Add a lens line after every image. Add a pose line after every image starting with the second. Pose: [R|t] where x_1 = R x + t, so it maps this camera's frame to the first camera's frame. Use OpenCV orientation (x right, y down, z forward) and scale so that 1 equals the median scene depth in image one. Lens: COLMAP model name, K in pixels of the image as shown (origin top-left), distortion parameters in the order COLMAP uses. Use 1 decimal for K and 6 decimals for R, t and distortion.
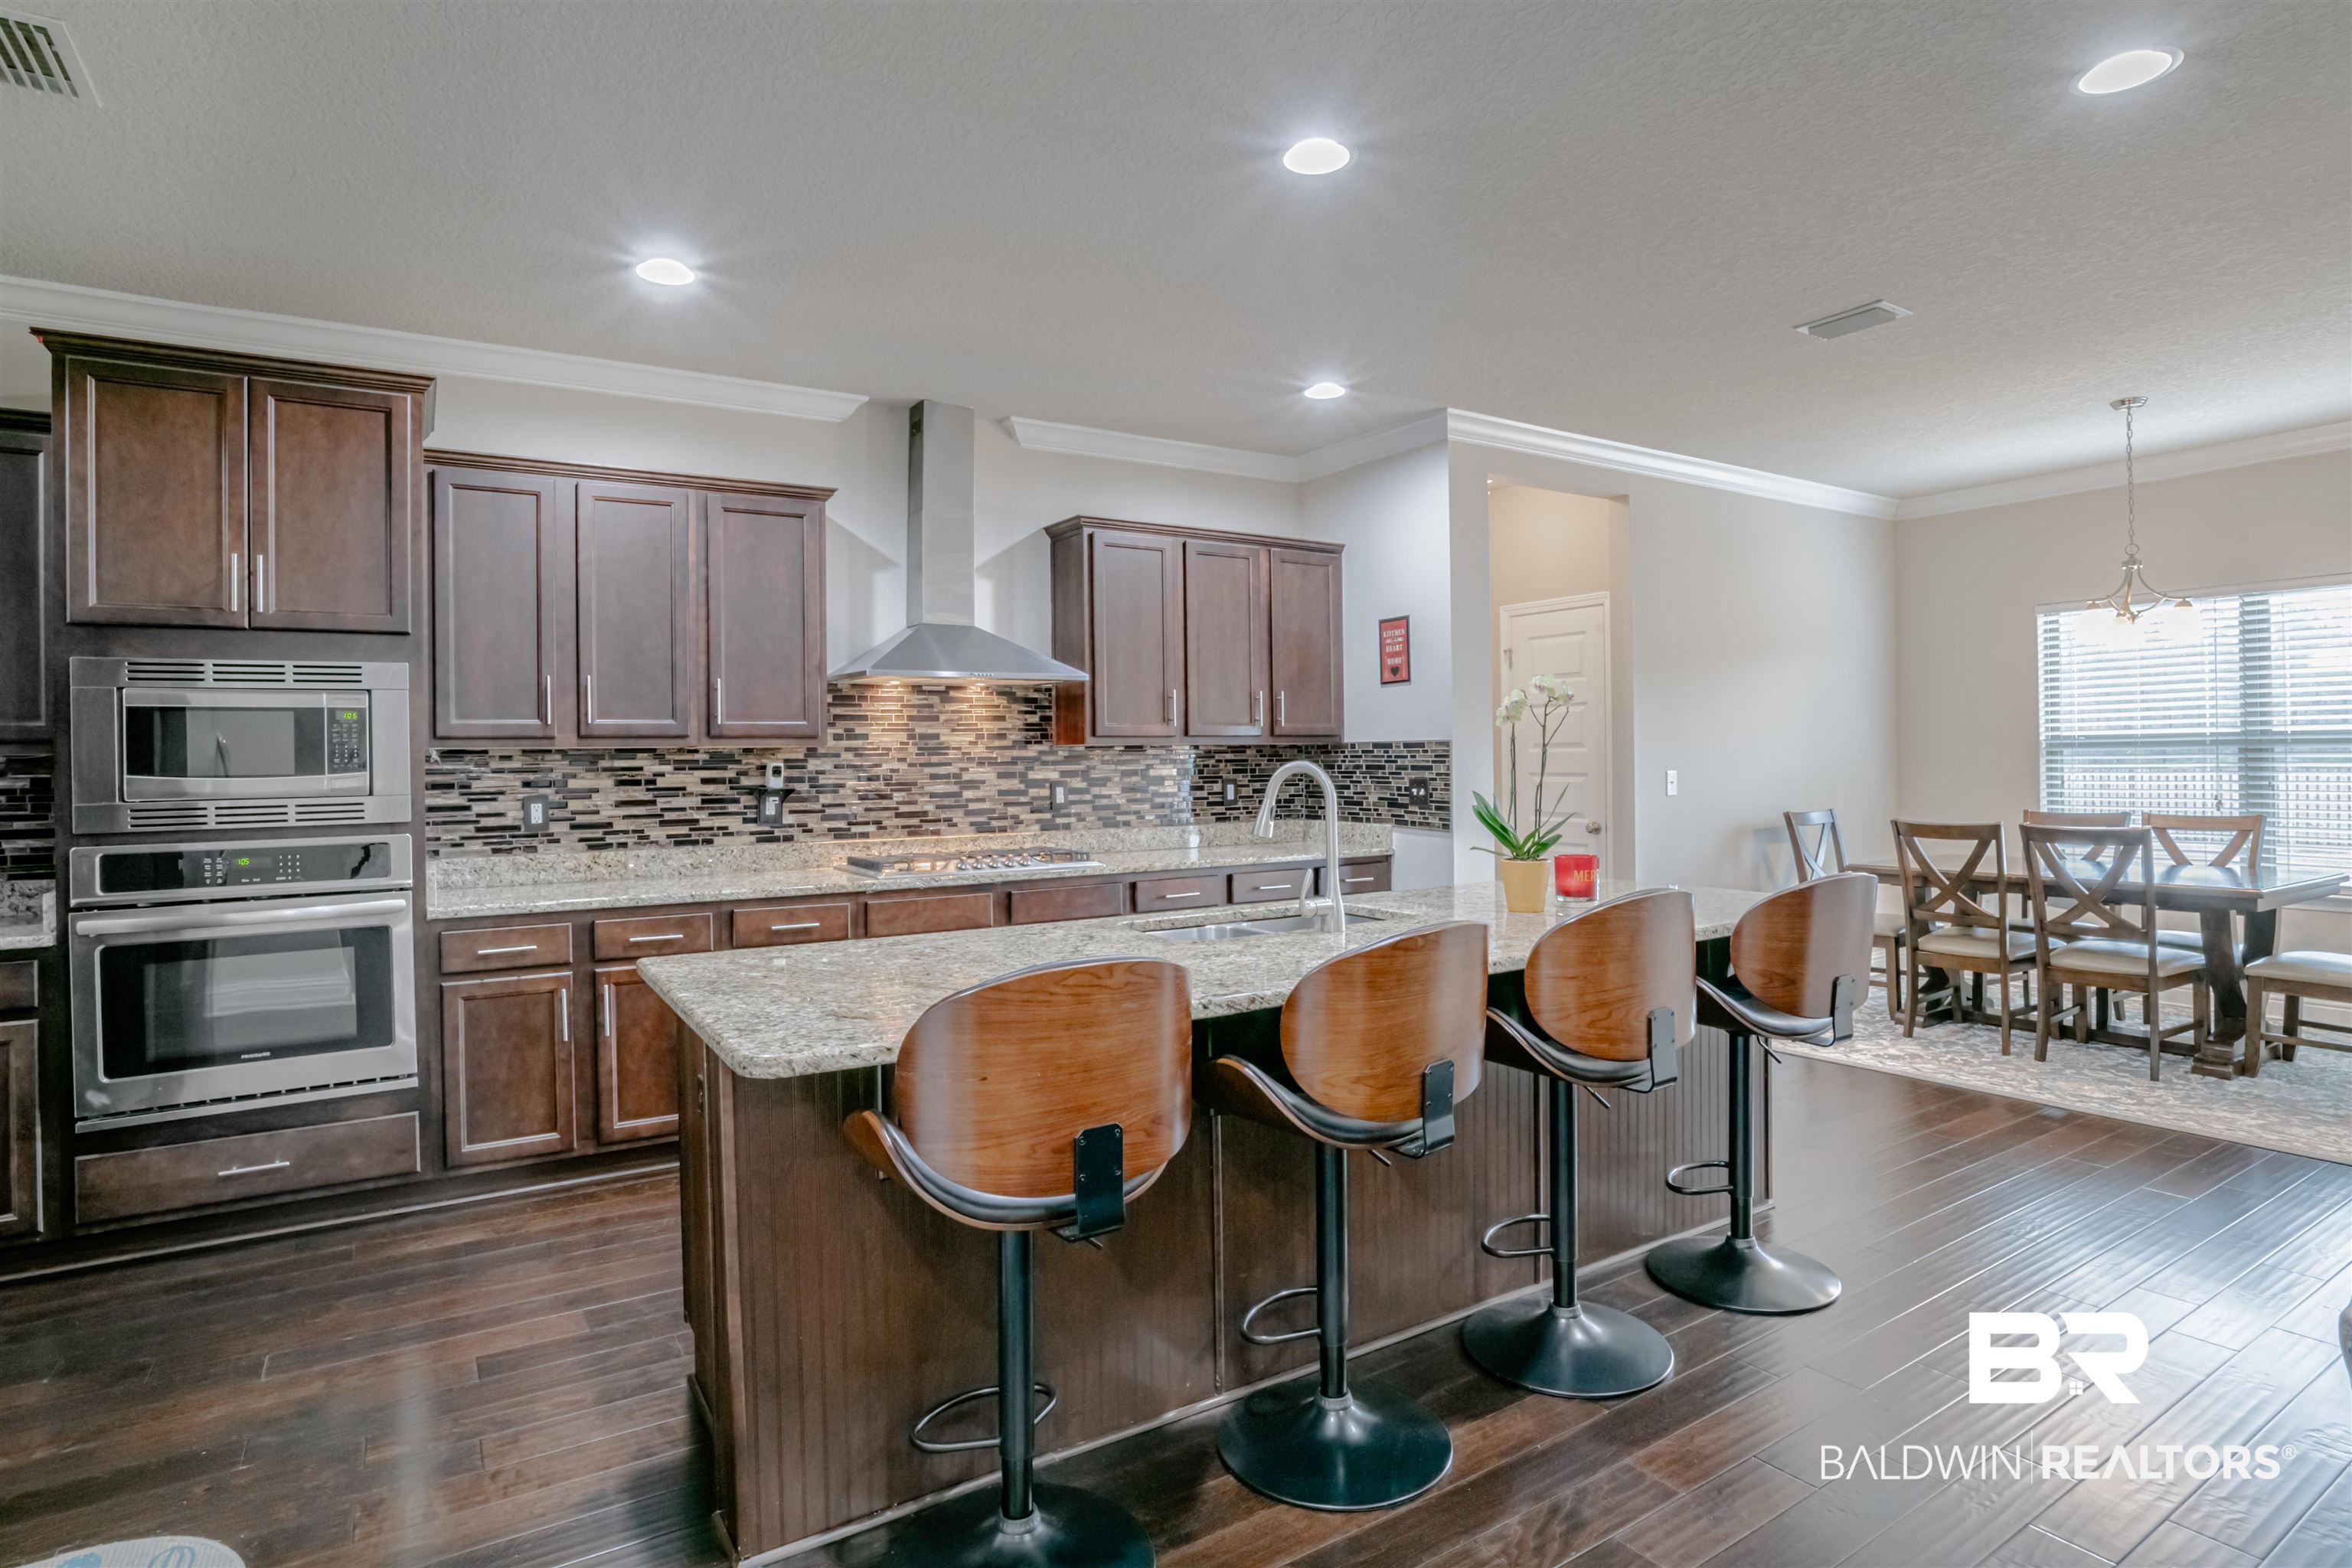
lens RADIAL K [[1206.5, 0, 1141.9], [0, 1206.5, 766.4], [0, 0, 1]] dist [-0.048330, 0.021147]
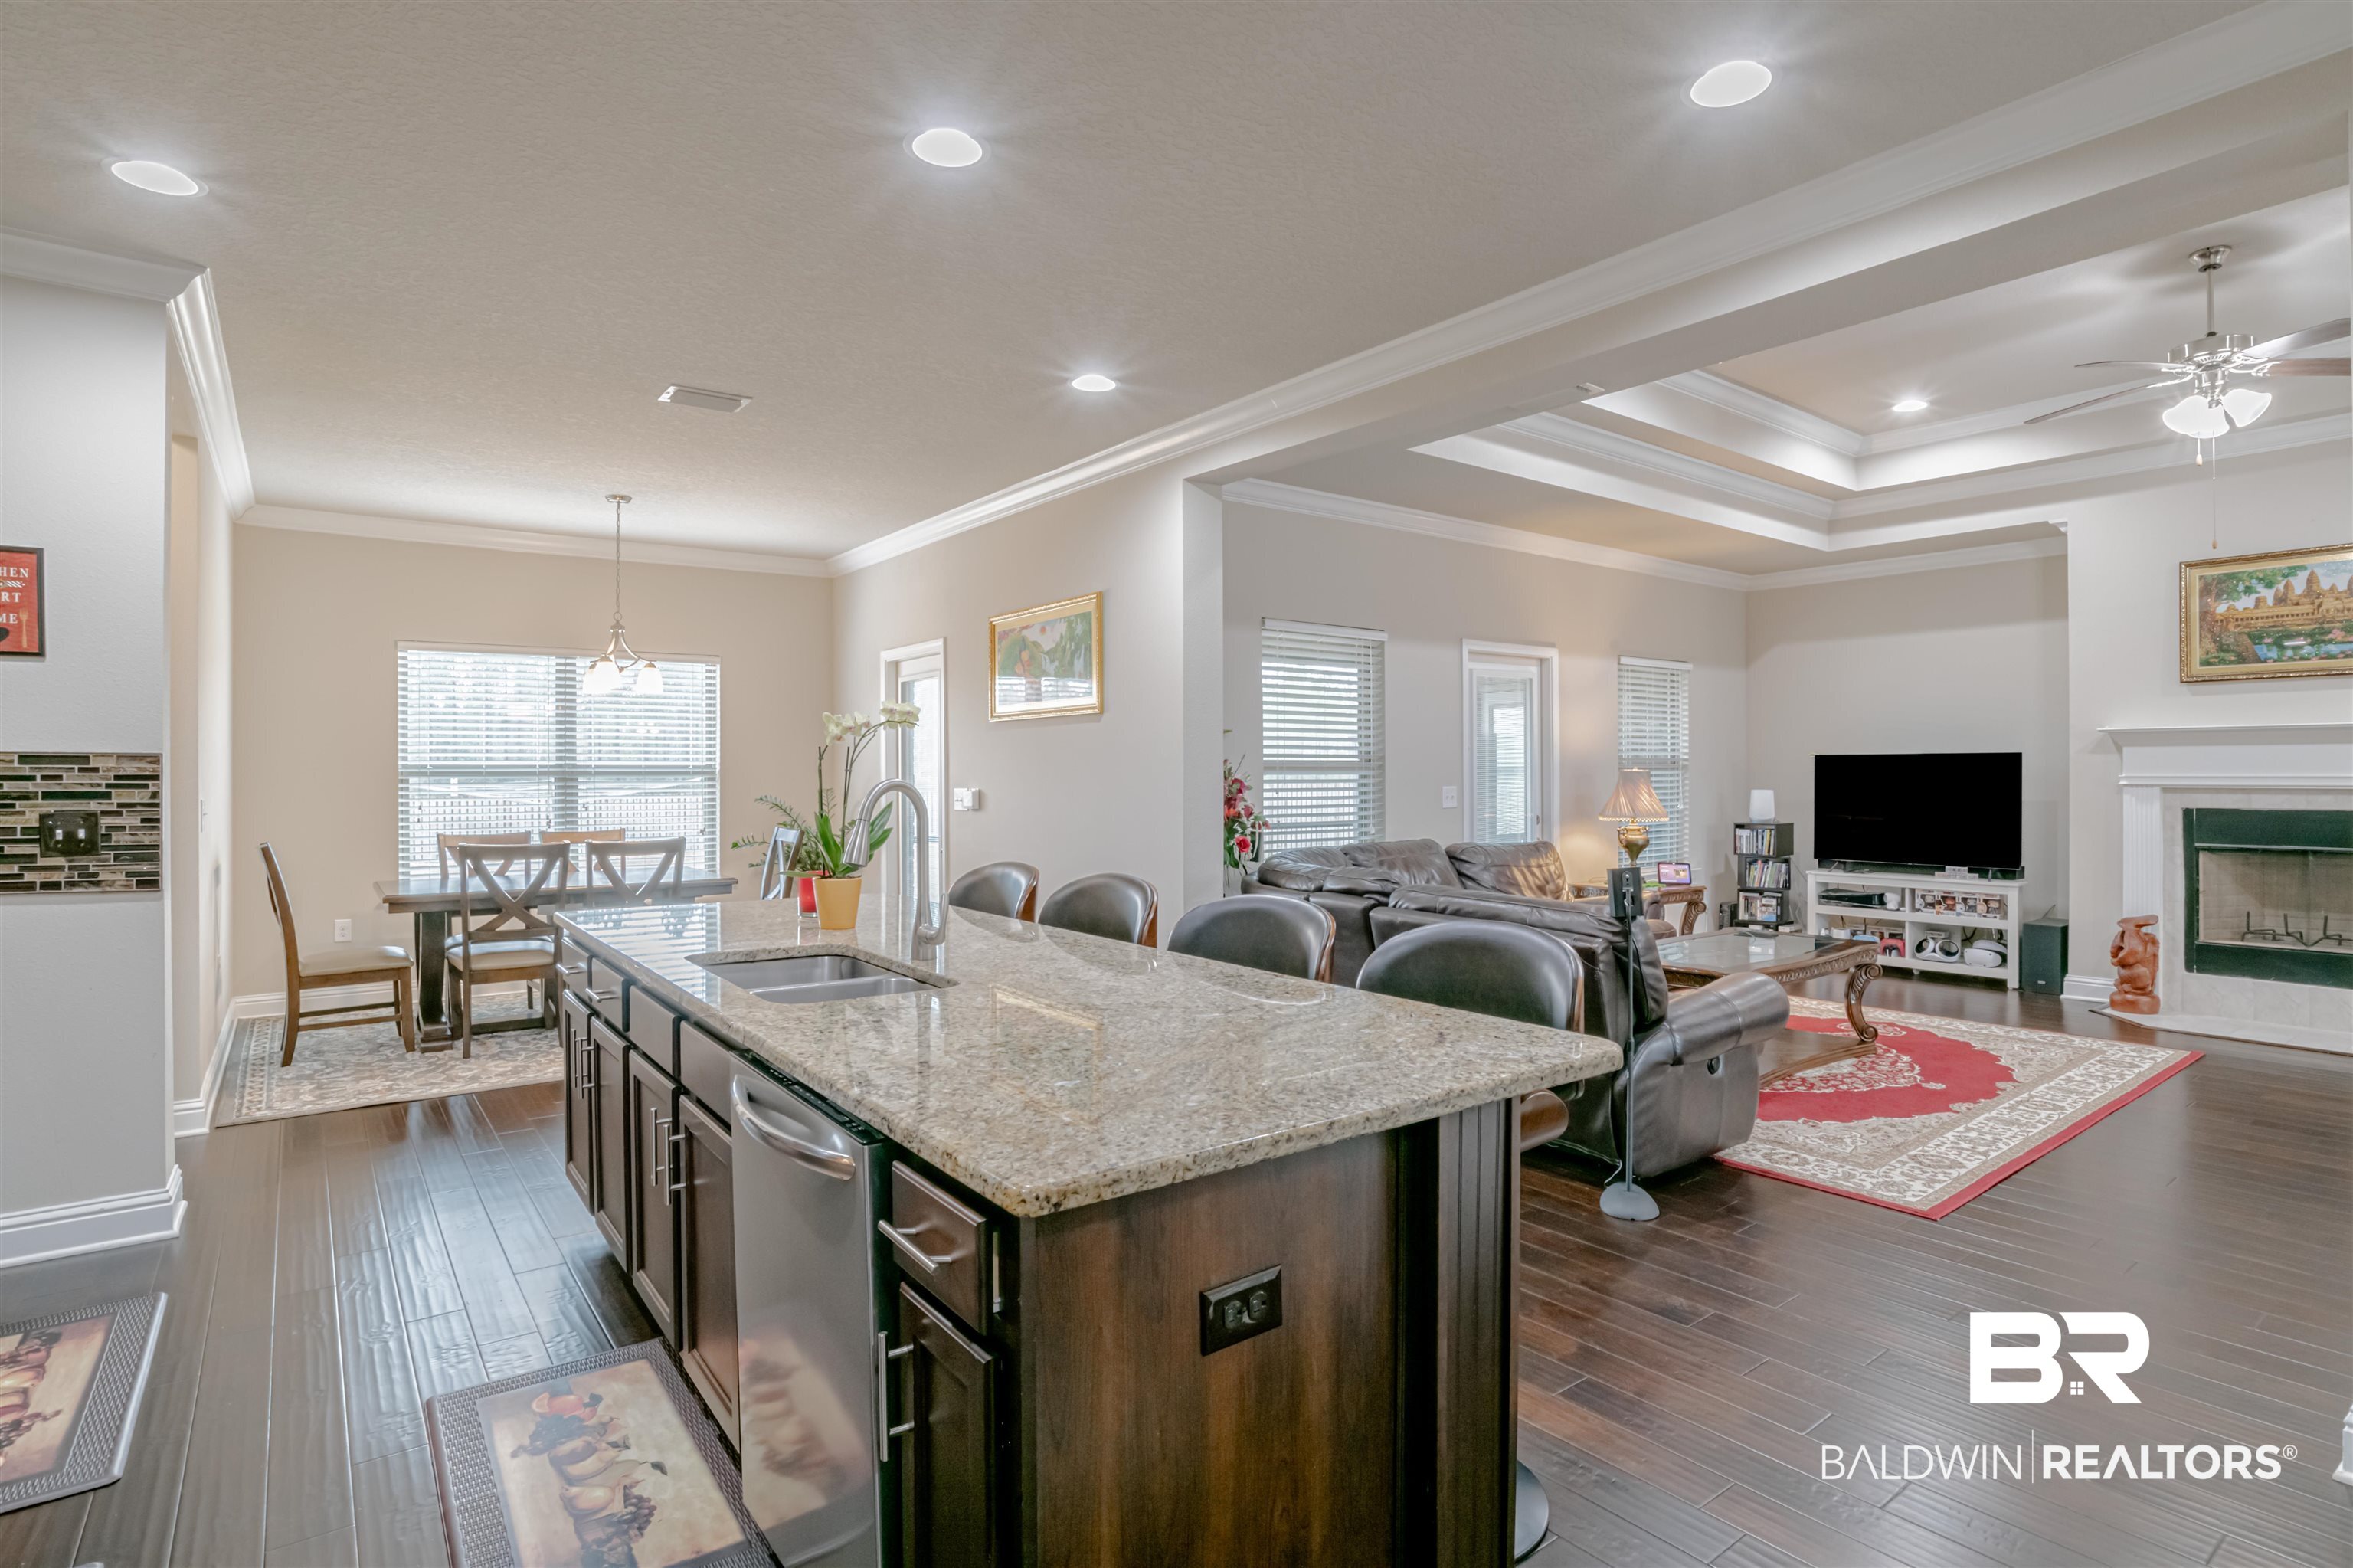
lens RADIAL K [[1207.1, 0, 1197.3], [0, 1207.1, 771.5], [0, 0, 1]] dist [-0.048330, 0.021147]
pose [[-0.114703, 0.014913, 0.993288, -0.463695], [0.010213, 0.999852, -0.013832, 0.003115], [-0.993347, 0.008558, -0.114839, 0.502230]]
